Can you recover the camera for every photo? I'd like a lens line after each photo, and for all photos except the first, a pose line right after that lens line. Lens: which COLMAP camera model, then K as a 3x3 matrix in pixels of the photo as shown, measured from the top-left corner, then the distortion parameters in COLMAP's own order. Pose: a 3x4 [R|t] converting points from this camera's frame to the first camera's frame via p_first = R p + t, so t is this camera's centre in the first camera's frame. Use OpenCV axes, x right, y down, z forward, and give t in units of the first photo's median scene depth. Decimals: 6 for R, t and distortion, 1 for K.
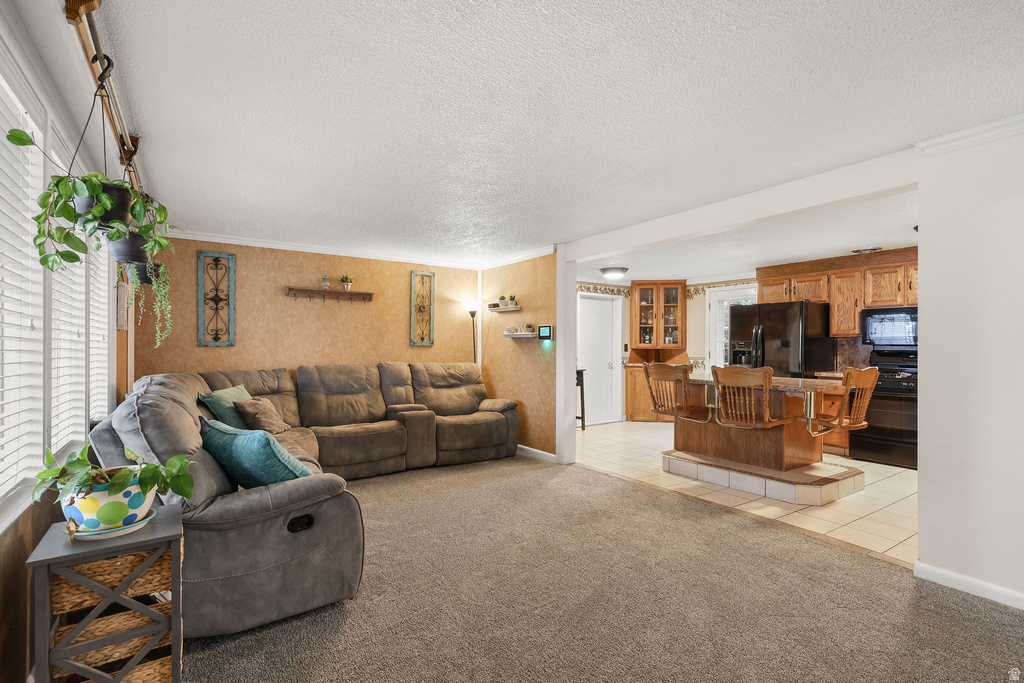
lens RADIAL K [[468.3, 0, 508.3], [0, 468.3, 344.9], [0, 0, 1]] dist [0.000376, 0.000032]
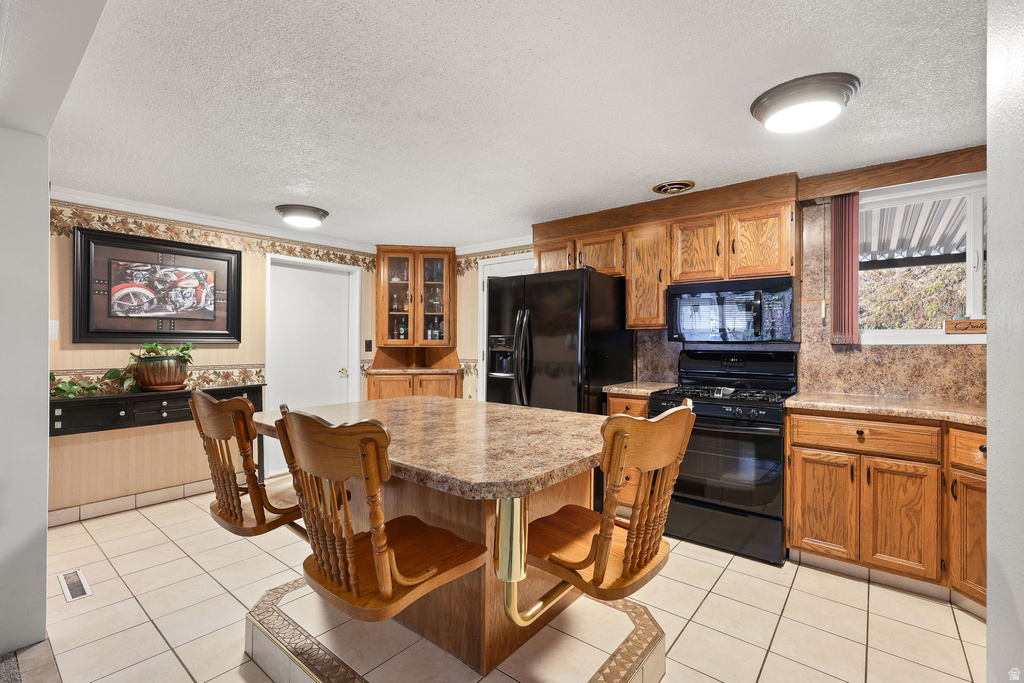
lens RADIAL K [[452.7, 0, 506.0], [0, 452.7, 341.4], [0, 0, 1]] dist [0.000576, 0.000060]
pose [[0.959164, -0.000280, 0.282851, 0.263085], [-0.000073, 0.999999, 0.001234, -0.001019], [-0.282851, -0.001204, 0.959163, 0.335762]]
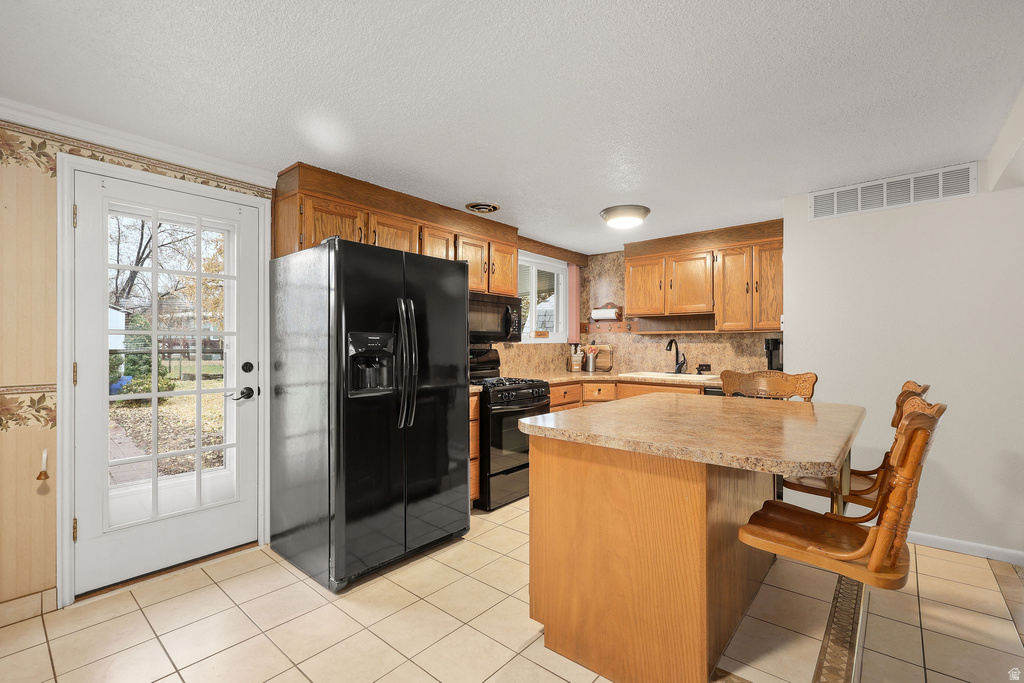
lens RADIAL K [[452.7, 0, 506.0], [0, 452.7, 341.4], [0, 0, 1]] dist [0.000576, 0.000060]
pose [[-0.262422, 0.001801, 0.964952, 0.067613], [-0.000830, 0.999997, -0.002092, 0.000250], [-0.964953, -0.001349, -0.262419, 0.778235]]
